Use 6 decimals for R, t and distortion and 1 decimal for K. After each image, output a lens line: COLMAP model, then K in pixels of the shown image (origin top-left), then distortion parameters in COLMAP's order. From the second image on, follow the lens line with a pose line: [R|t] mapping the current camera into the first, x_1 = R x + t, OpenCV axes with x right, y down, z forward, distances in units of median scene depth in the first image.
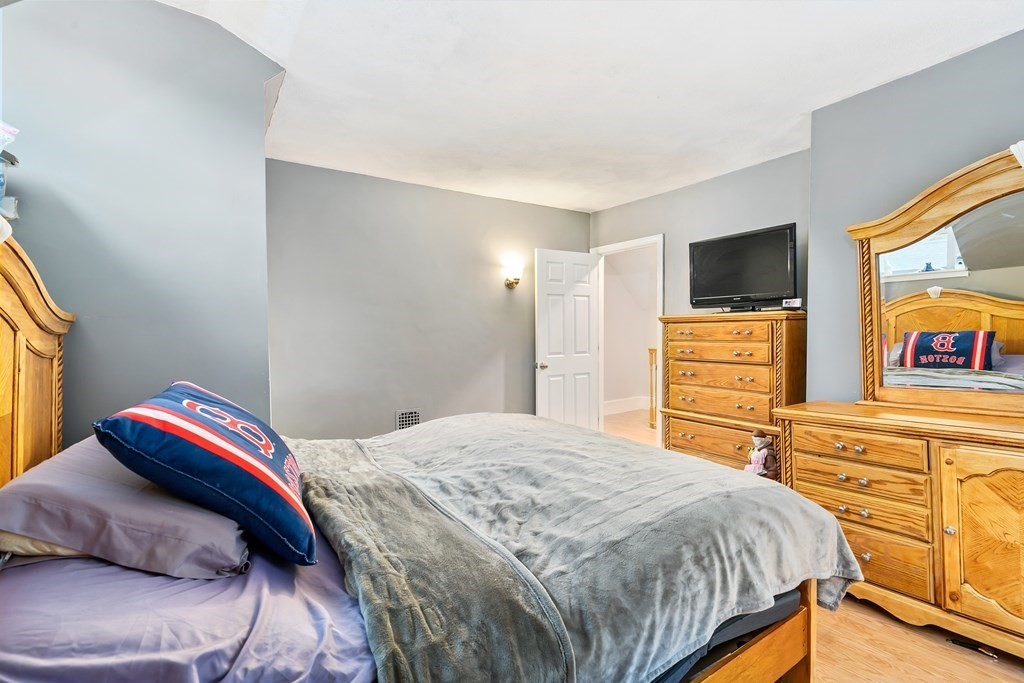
lens RADIAL K [[459.2, 0, 511.5], [0, 459.2, 334.7], [0, 0, 1]] dist [0.010283, -0.002514]
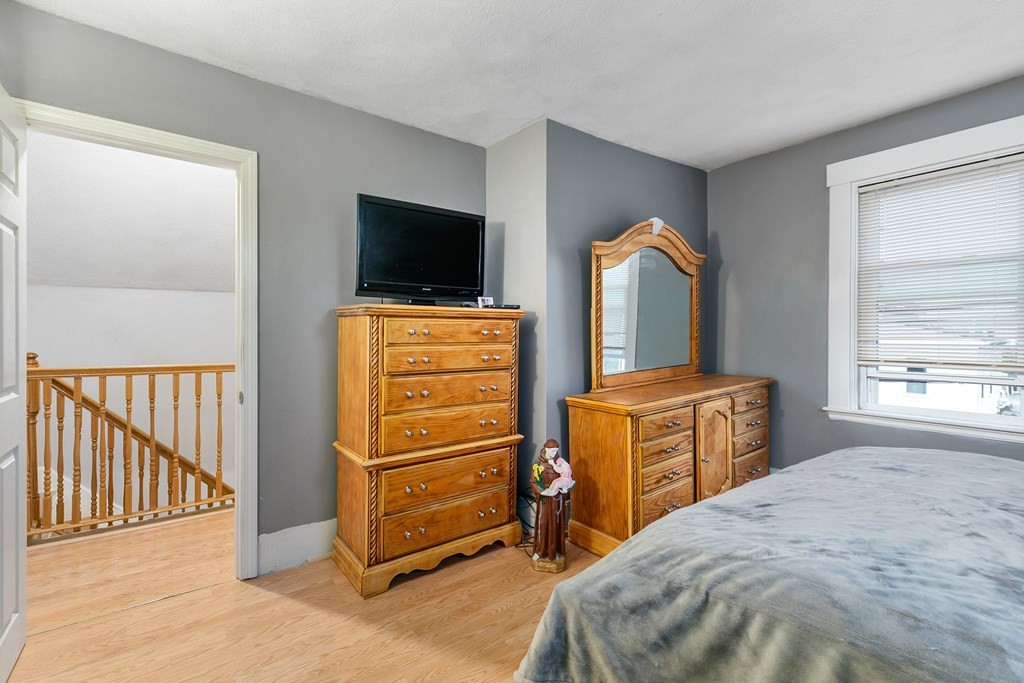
lens RADIAL K [[459.2, 0, 507.5], [0, 459.2, 336.5], [0, 0, 1]] dist [0.010283, -0.002514]
pose [[-0.050219, -0.000279, 0.998738, -0.303119], [0.007980, 0.999968, 0.000681, 0.002121], [-0.998706, 0.008004, -0.050216, 0.942039]]
